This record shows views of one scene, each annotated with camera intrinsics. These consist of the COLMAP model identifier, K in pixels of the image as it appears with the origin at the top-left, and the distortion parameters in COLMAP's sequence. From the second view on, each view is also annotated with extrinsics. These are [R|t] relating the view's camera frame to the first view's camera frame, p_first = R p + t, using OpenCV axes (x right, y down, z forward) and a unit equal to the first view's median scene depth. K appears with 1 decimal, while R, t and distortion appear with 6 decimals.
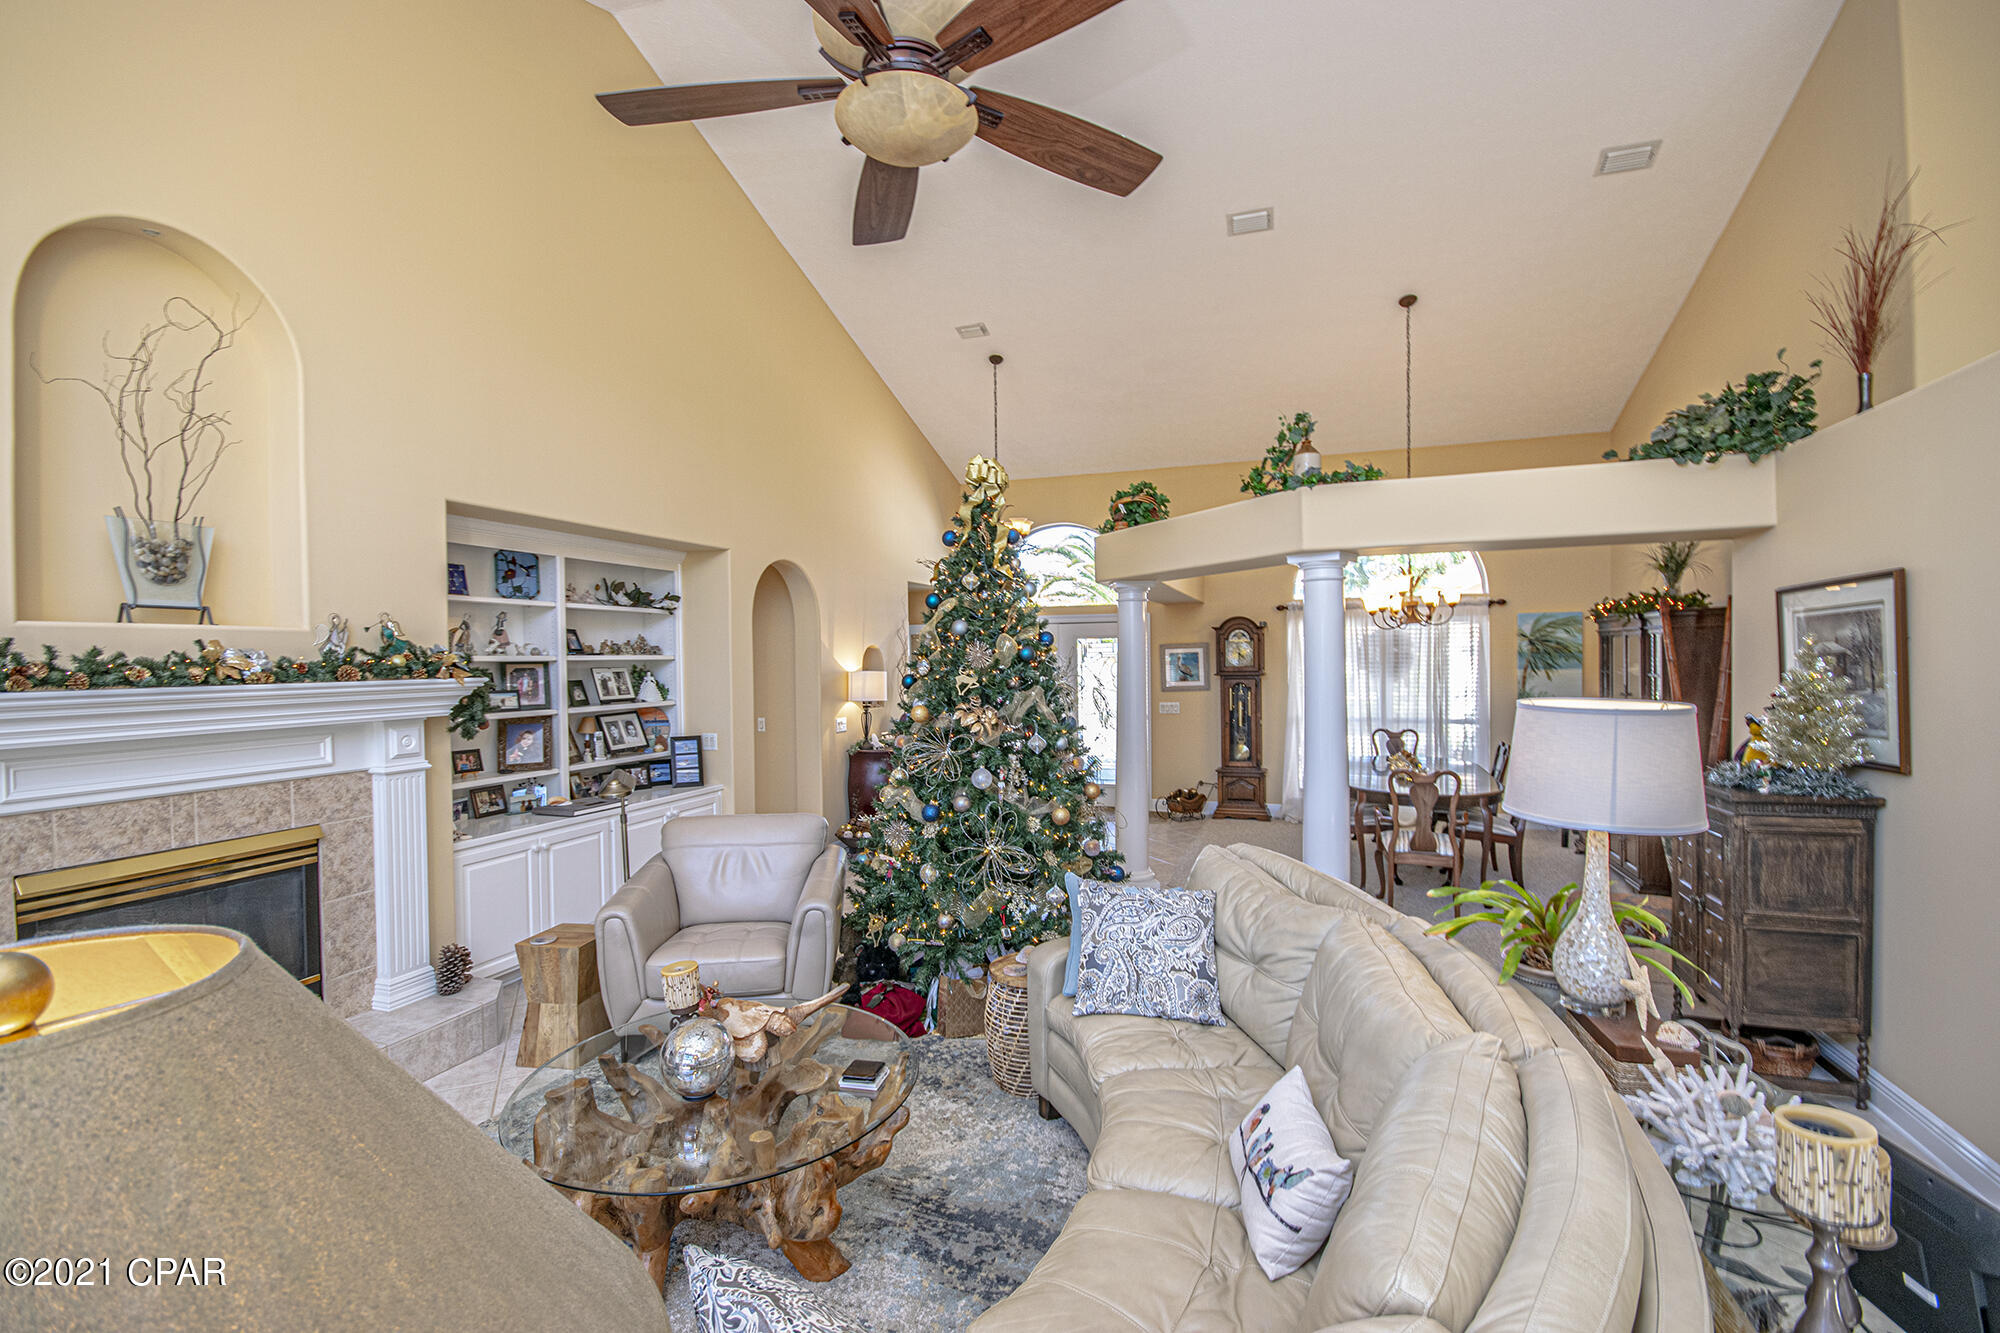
lens RADIAL K [[886.4, 0, 981.7], [0, 886.4, 664.7], [0, 0, 1]] dist [0.004079, -0.007989]
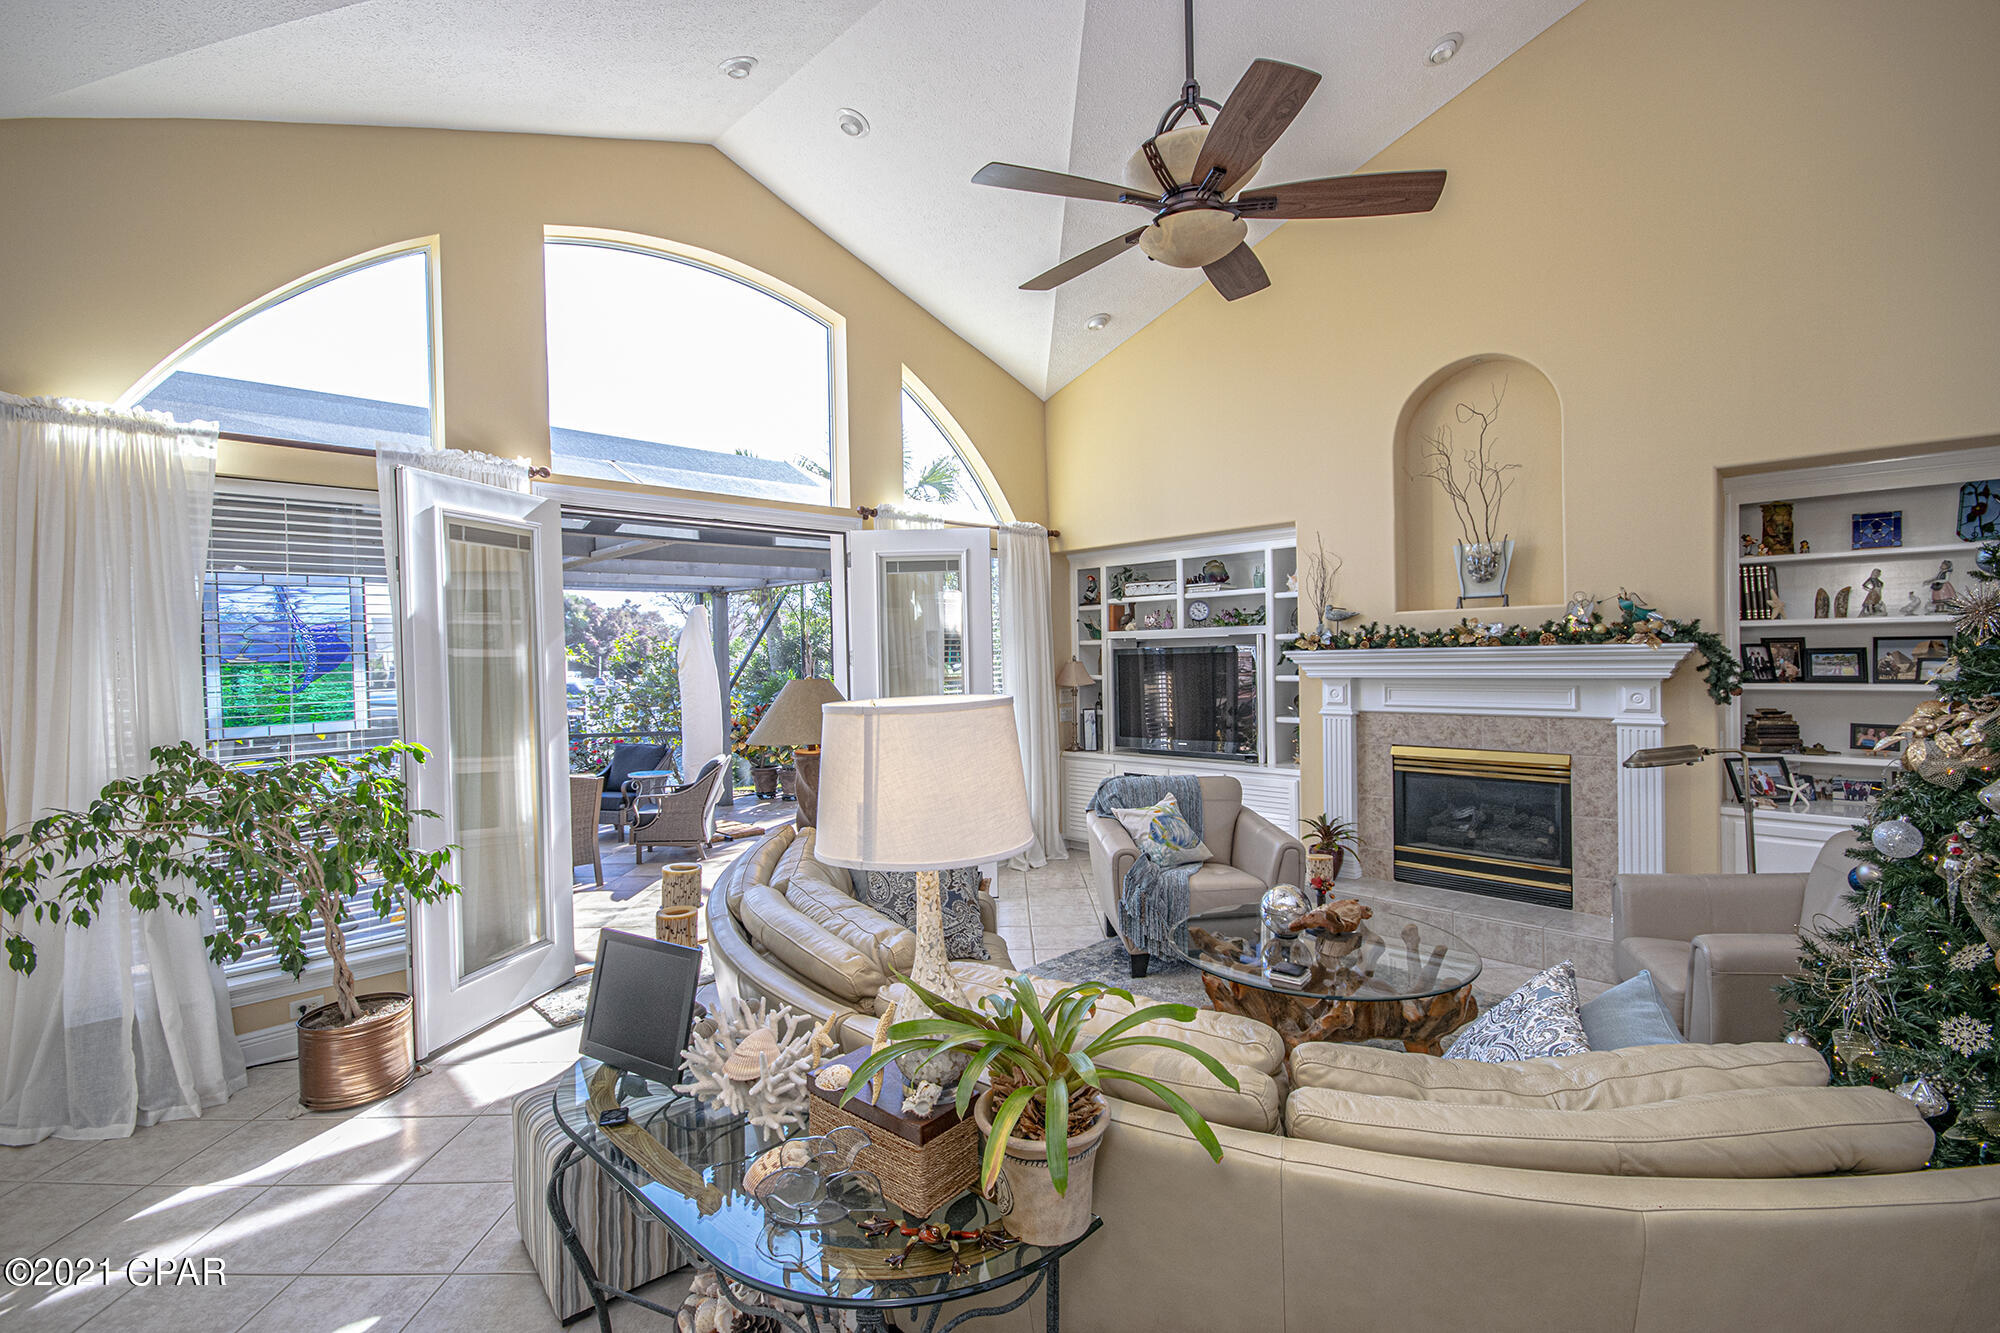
lens RADIAL K [[886.4, 0, 1011.6], [0, 886.4, 659.9], [0, 0, 1]] dist [0.004079, -0.007989]
pose [[-0.409740, 0.029229, -0.911734, 0.661937], [0.018165, 0.999550, 0.023880, -0.004705], [0.912021, -0.006777, -0.410087, 0.672666]]
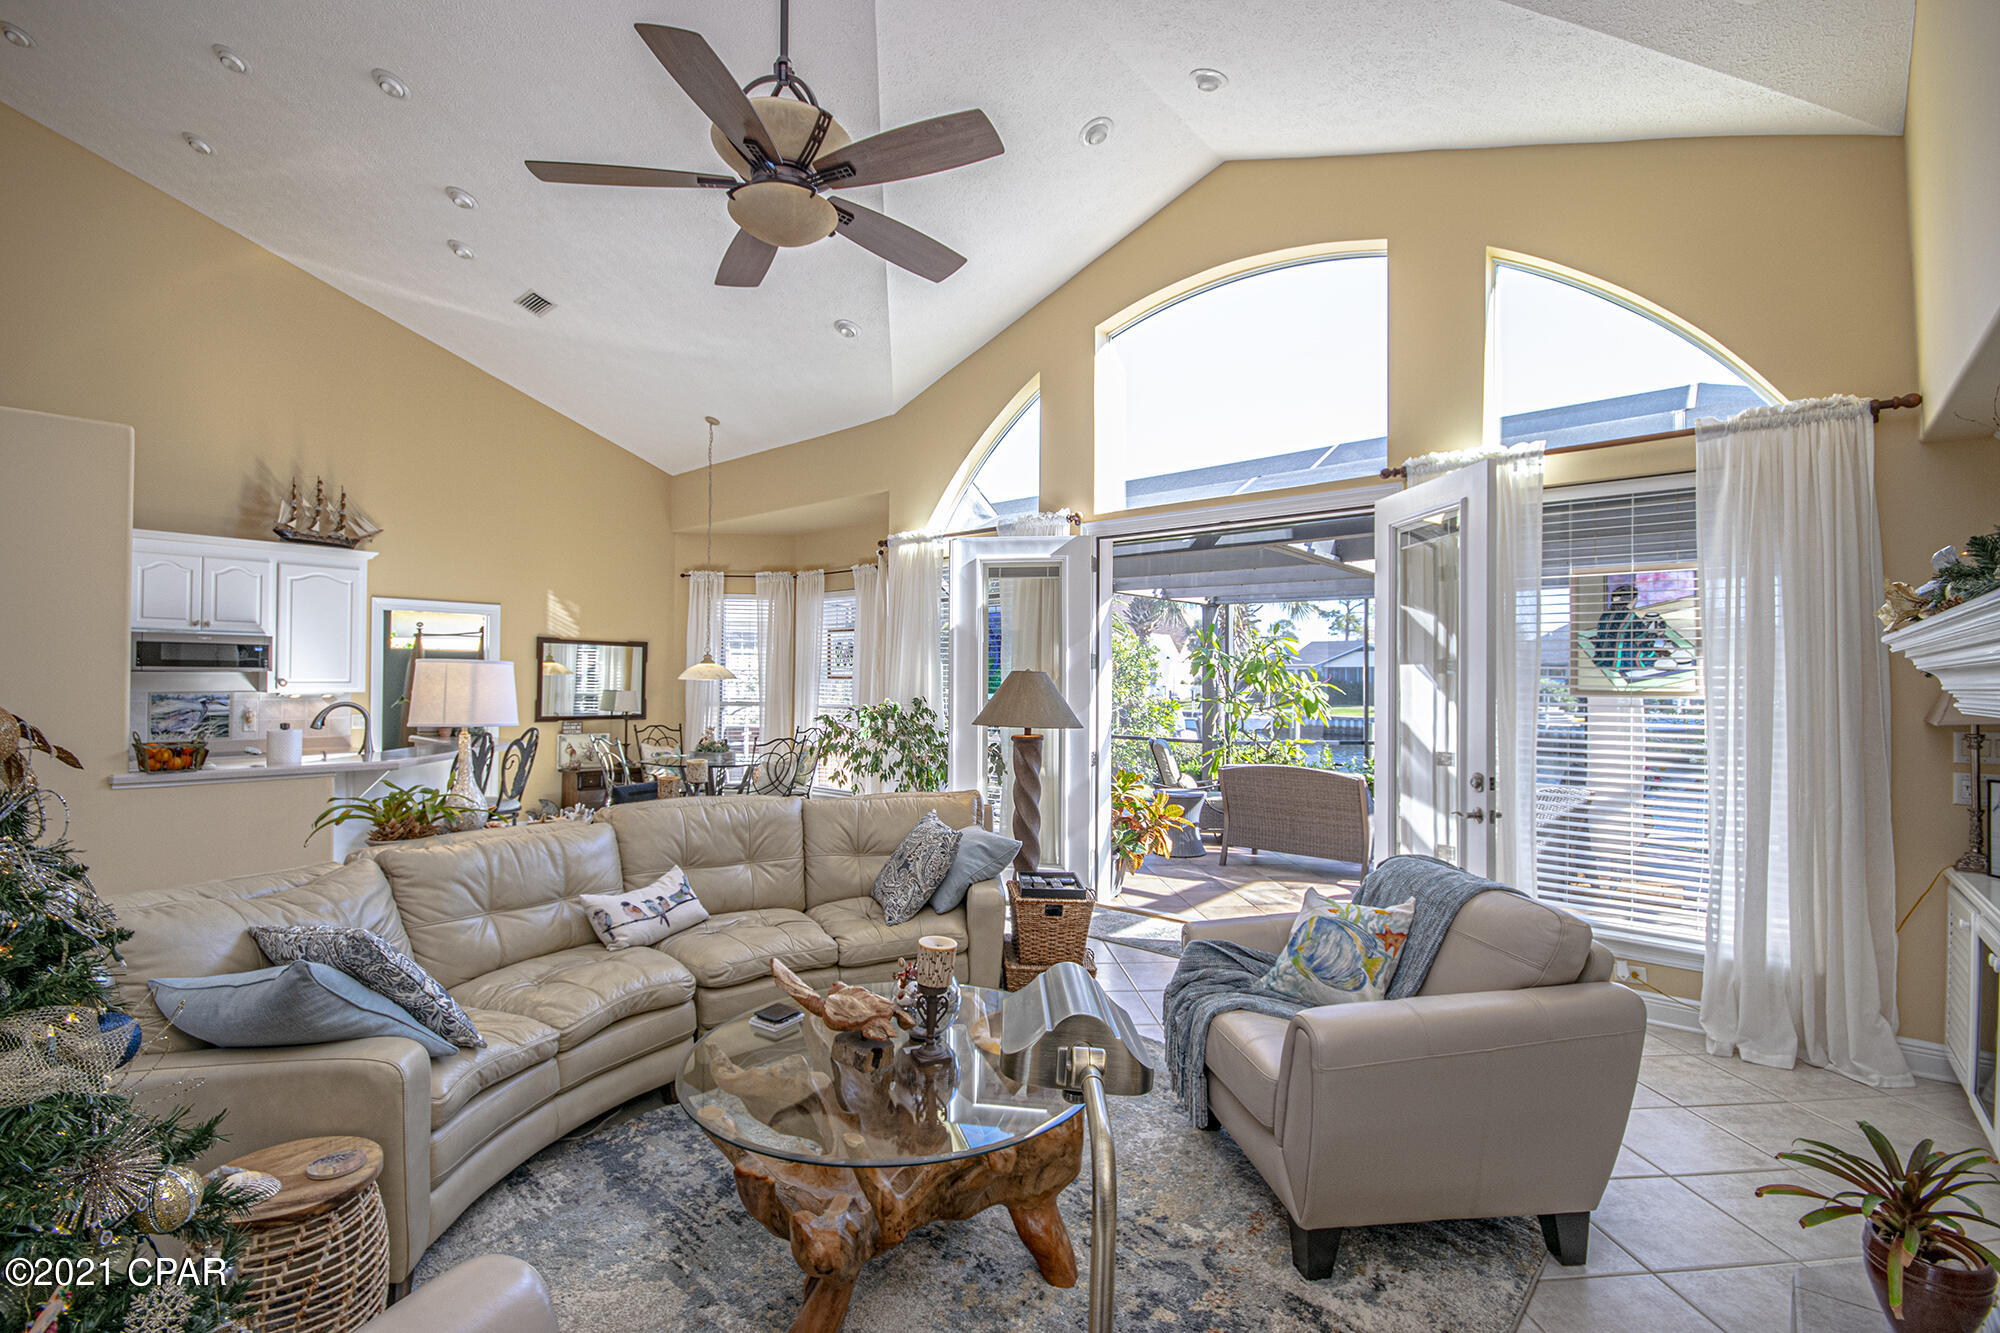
lens RADIAL K [[886.4, 0, 992.2], [0, 886.4, 655.4], [0, 0, 1]] dist [0.004079, -0.007989]
pose [[-0.935545, 0.014886, 0.352894, -0.443952], [0.006257, 0.999653, -0.025580, 0.043357], [-0.353152, -0.021724, -0.935314, 1.096481]]
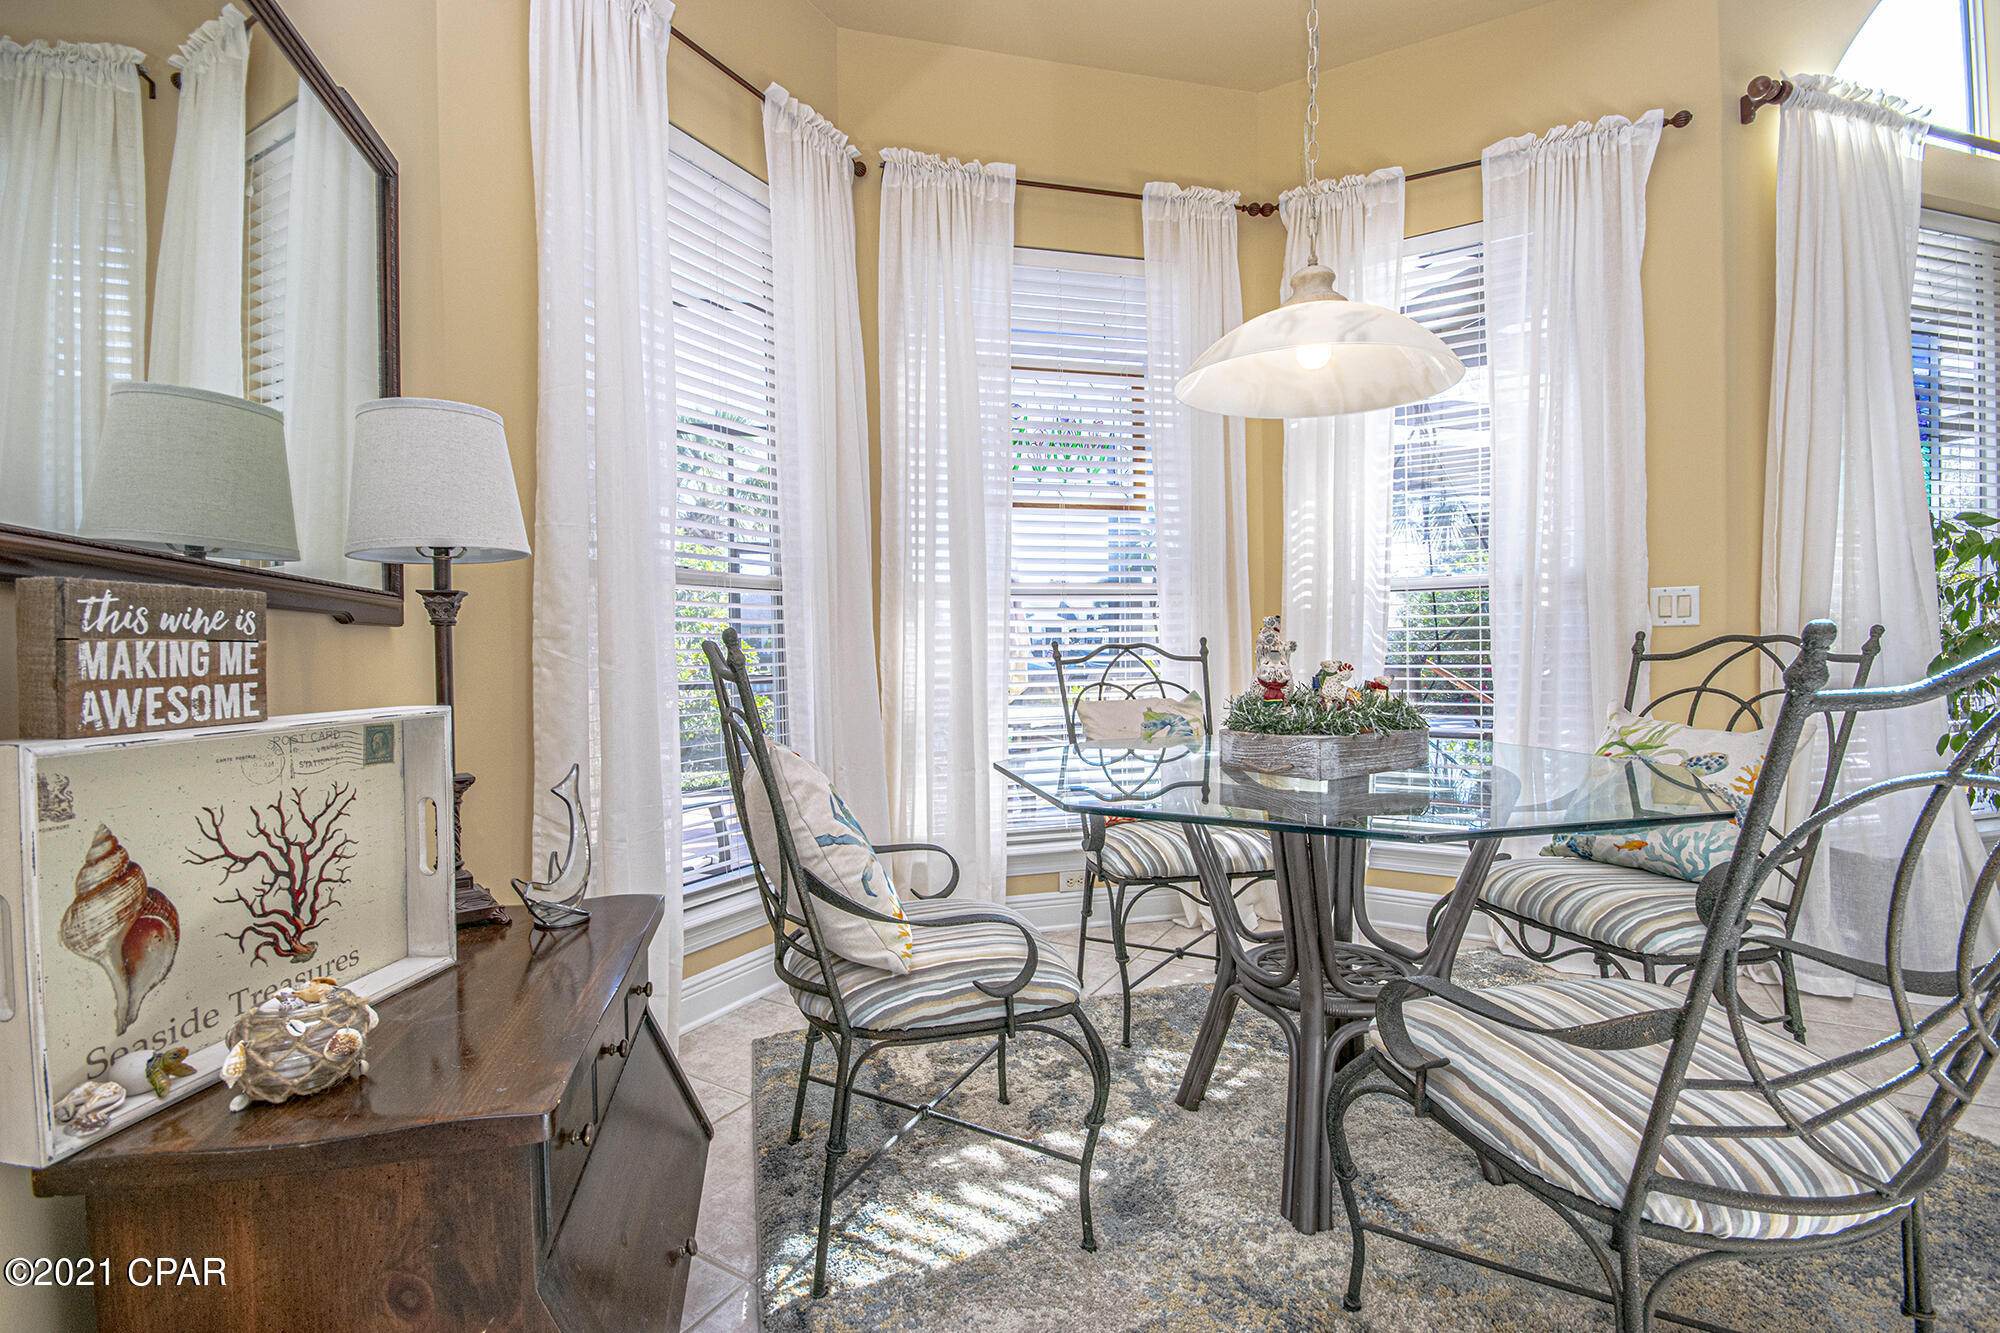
lens RADIAL K [[886.4, 0, 991.4], [0, 886.4, 670.1], [0, 0, 1]] dist [0.004079, -0.007989]
pose [[-0.820797, 0.037668, -0.569976, 1.149103], [0.019061, 0.999074, 0.038575, 0.149128], [0.570901, 0.020798, -0.820755, -0.221380]]
